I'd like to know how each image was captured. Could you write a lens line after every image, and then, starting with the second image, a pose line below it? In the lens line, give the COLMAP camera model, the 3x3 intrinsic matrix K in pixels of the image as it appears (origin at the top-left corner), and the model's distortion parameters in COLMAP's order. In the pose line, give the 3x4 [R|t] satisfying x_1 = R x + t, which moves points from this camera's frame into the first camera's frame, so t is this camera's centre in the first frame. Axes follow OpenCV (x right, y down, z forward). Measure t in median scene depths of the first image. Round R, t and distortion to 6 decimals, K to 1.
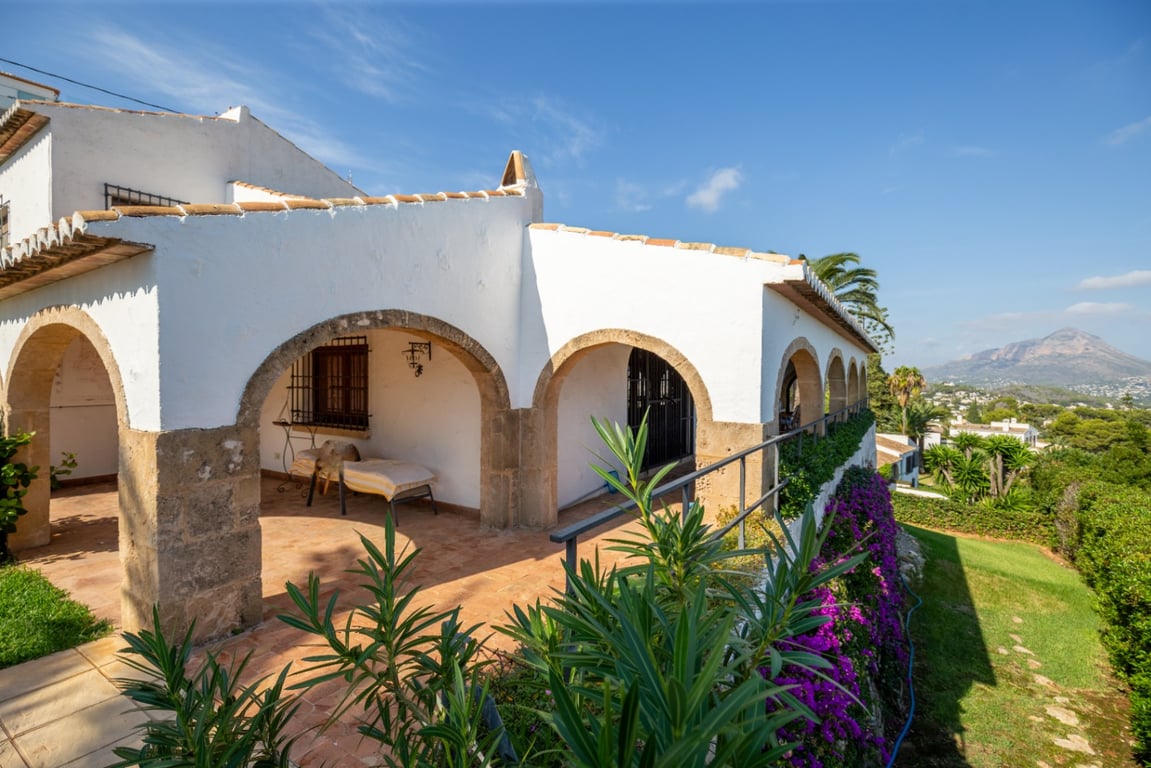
lens RADIAL K [[530.0, 0, 567.0], [0, 530.0, 386.3], [0, 0, 1]] dist [-0.017664, 0.004771]
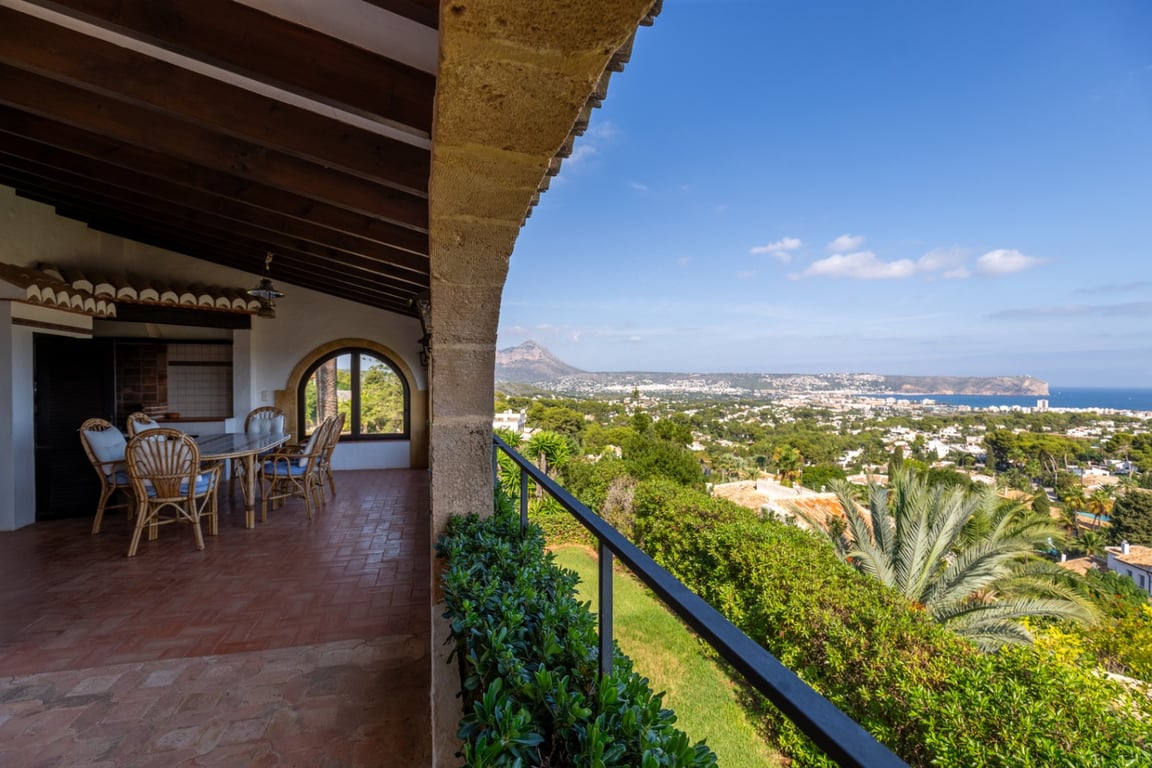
lens RADIAL K [[530.4, 0, 567.5], [0, 530.4, 386.3], [0, 0, 1]] dist [-0.017664, 0.004771]
pose [[0.673535, -0.014926, 0.739004, 0.057777], [0.014765, 0.999868, 0.006738, 0.000952], [-0.739007, 0.006373, 0.673667, 0.126700]]
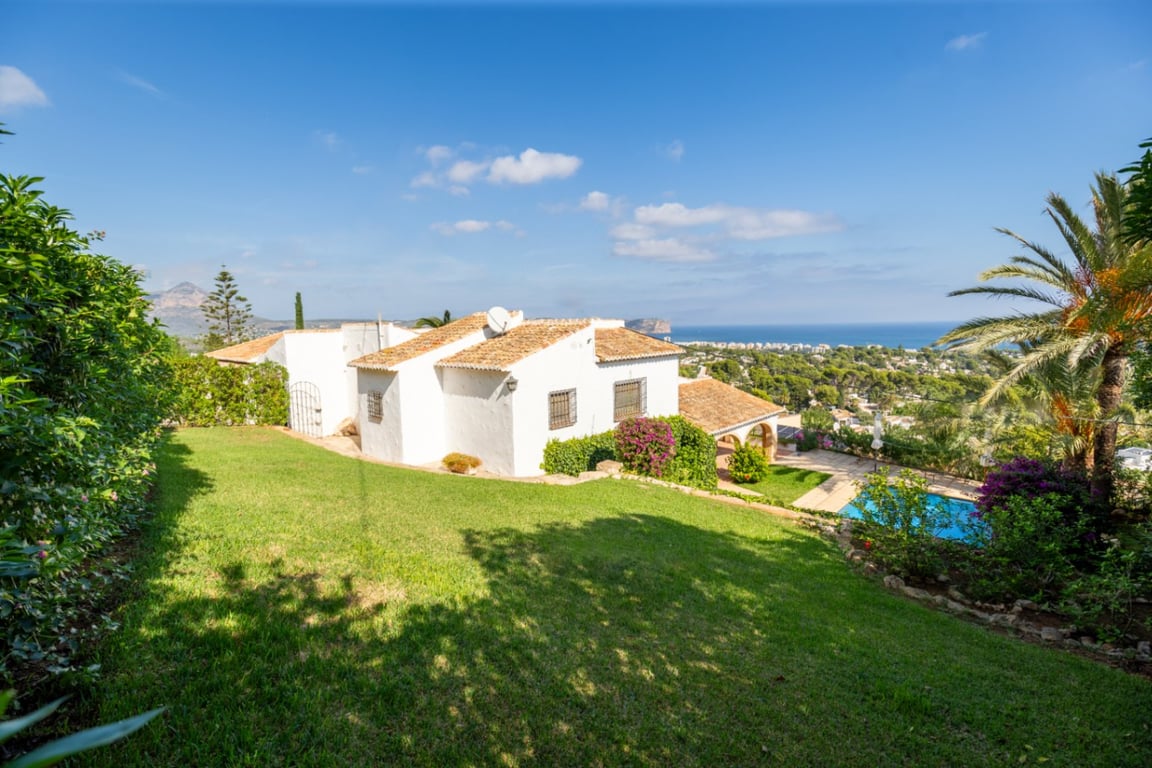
lens RADIAL K [[525.3, 0, 563.0], [0, 525.3, 385.0], [0, 0, 1]] dist [0.000972, 0.000047]
pose [[0.195352, -0.124554, 0.972792, -0.435872], [0.037319, 0.992128, 0.119535, -0.081718], [-0.980023, 0.012952, 0.198463, 0.125814]]
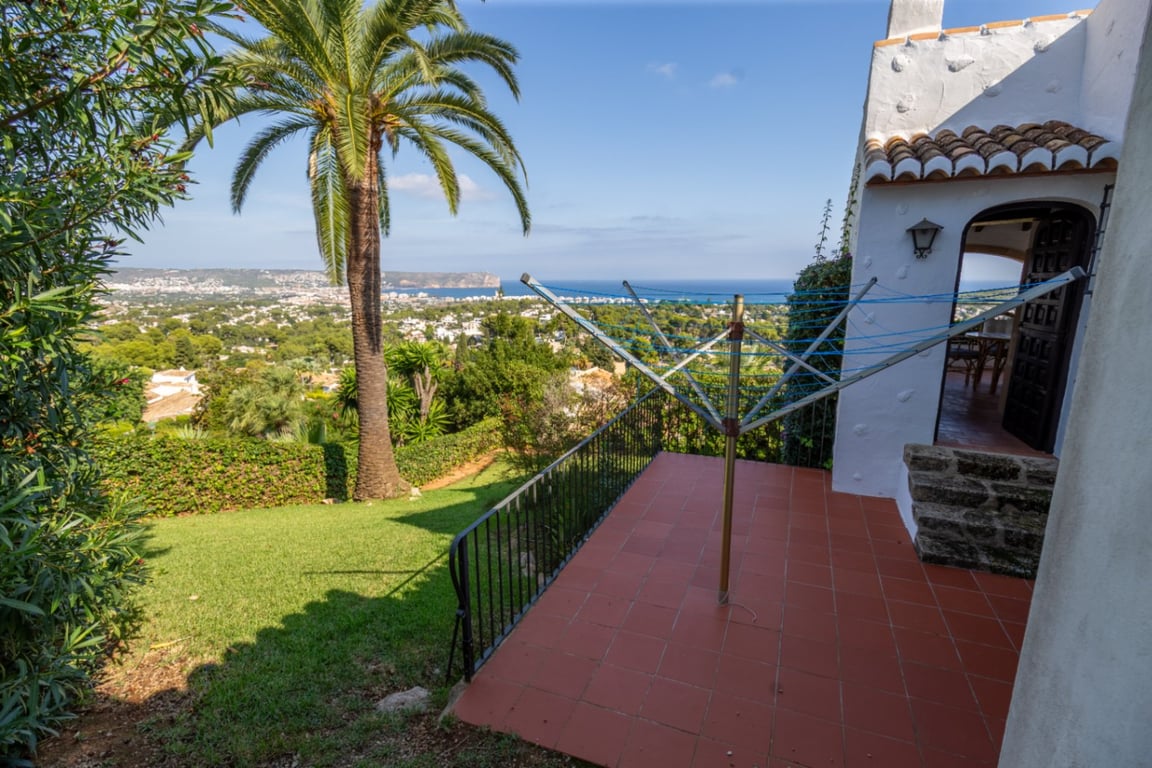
lens RADIAL K [[526.1, 0, 572.0], [0, 526.1, 386.7], [0, 0, 1]] dist [-0.001764, -0.000481]
pose [[-0.136803, -0.211480, 0.967761, -0.014878], [0.019680, 0.976173, 0.216100, -0.006536], [-0.990403, 0.048609, -0.129381, 0.348001]]
